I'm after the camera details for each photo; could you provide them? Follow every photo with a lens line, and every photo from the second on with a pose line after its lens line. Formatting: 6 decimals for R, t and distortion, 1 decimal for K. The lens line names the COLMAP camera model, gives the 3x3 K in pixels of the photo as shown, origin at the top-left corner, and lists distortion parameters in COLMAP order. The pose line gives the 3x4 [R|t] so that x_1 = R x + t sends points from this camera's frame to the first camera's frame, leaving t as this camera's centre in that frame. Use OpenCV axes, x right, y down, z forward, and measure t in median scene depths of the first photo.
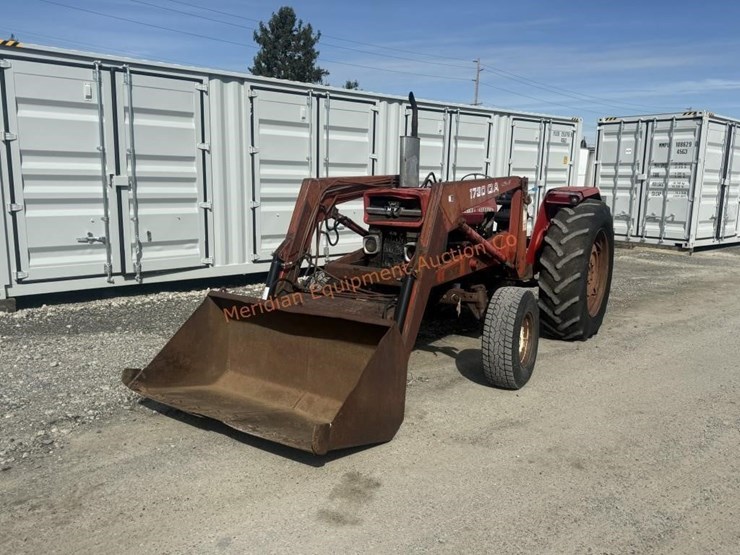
lens RADIAL K [[590.8, 0, 376.3], [0, 590.8, 277.1], [0, 0, 1]] dist [0.114866, -0.217133]
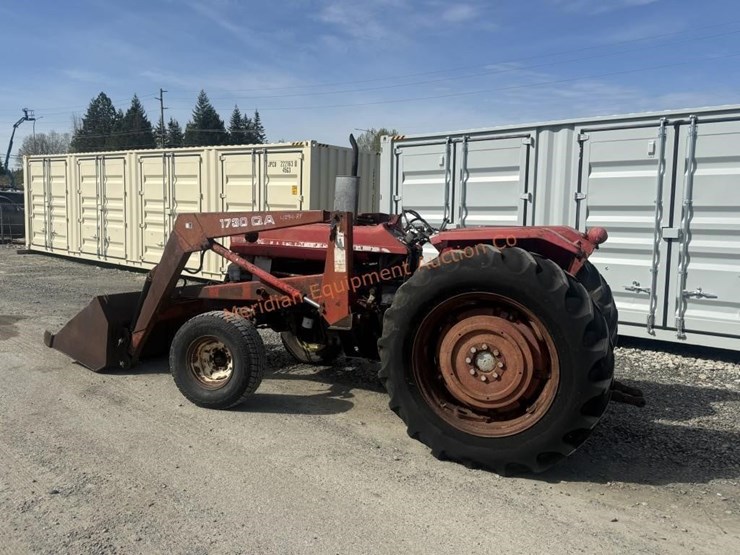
lens RADIAL K [[585.4, 0, 367.5], [0, 585.4, 278.3], [0, 0, 1]] dist [0.147879, -0.276810]
pose [[0.164336, 0.079603, -0.983187, 0.666546], [-0.185744, 0.981405, 0.048412, -0.072004], [0.968758, 0.174665, 0.176066, 0.543755]]
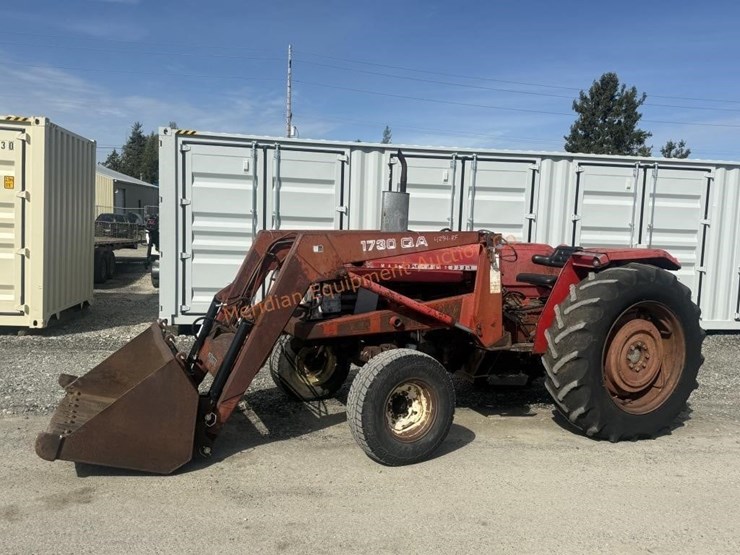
lens RADIAL K [[589.7, 0, 374.4], [0, 589.7, 276.0], [0, 0, 1]] dist [0.108455, -0.177069]
pose [[0.846852, 0.046871, -0.529759, 0.340520], [-0.106710, 0.990827, -0.082919, -0.007473], [0.521013, 0.126751, 0.844085, 0.104540]]
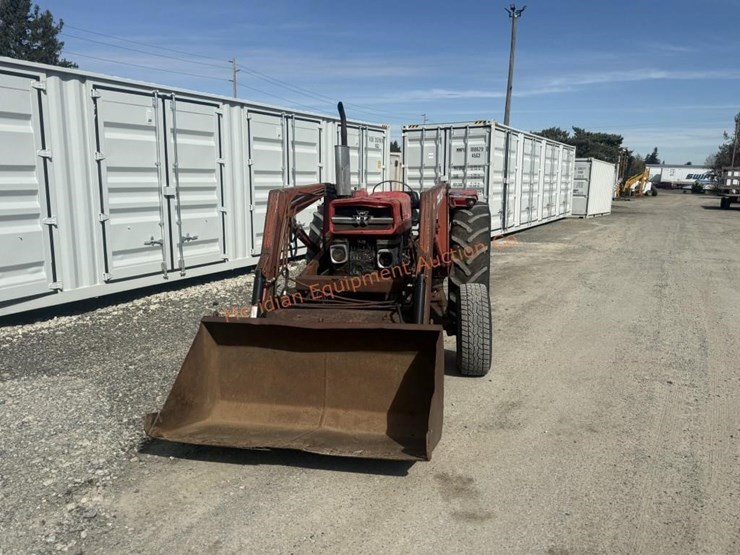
lens RADIAL K [[589.7, 0, 374.4], [0, 589.7, 276.0], [0, 0, 1]] dist [0.108455, -0.177069]
pose [[0.923173, -0.081417, 0.375663, -0.179444], [0.082507, 0.996503, 0.013214, -0.014058], [-0.375425, 0.018796, 0.926662, 0.025558]]
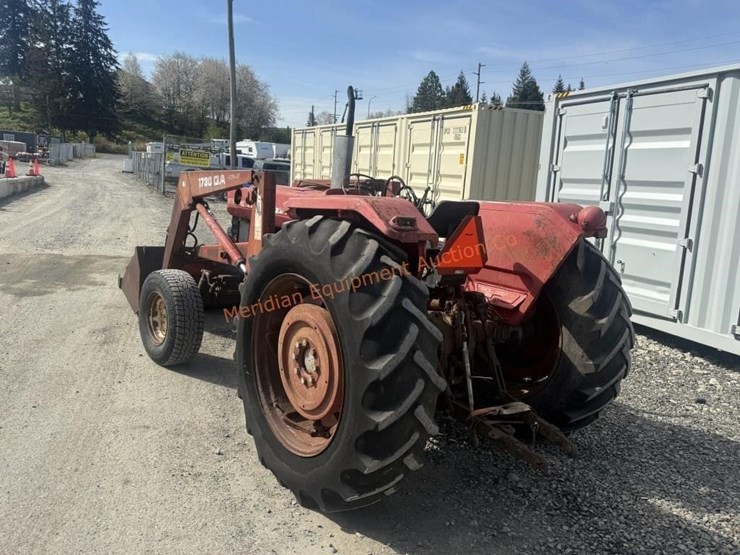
lens RADIAL K [[592.5, 0, 374.2], [0, 592.5, 279.5], [0, 0, 1]] dist [0.081004, -0.126050]
pose [[-0.335302, 0.110748, -0.935579, 0.567261], [-0.227544, 0.954146, 0.194495, -0.130664], [0.914219, 0.278100, -0.294727, 0.844193]]
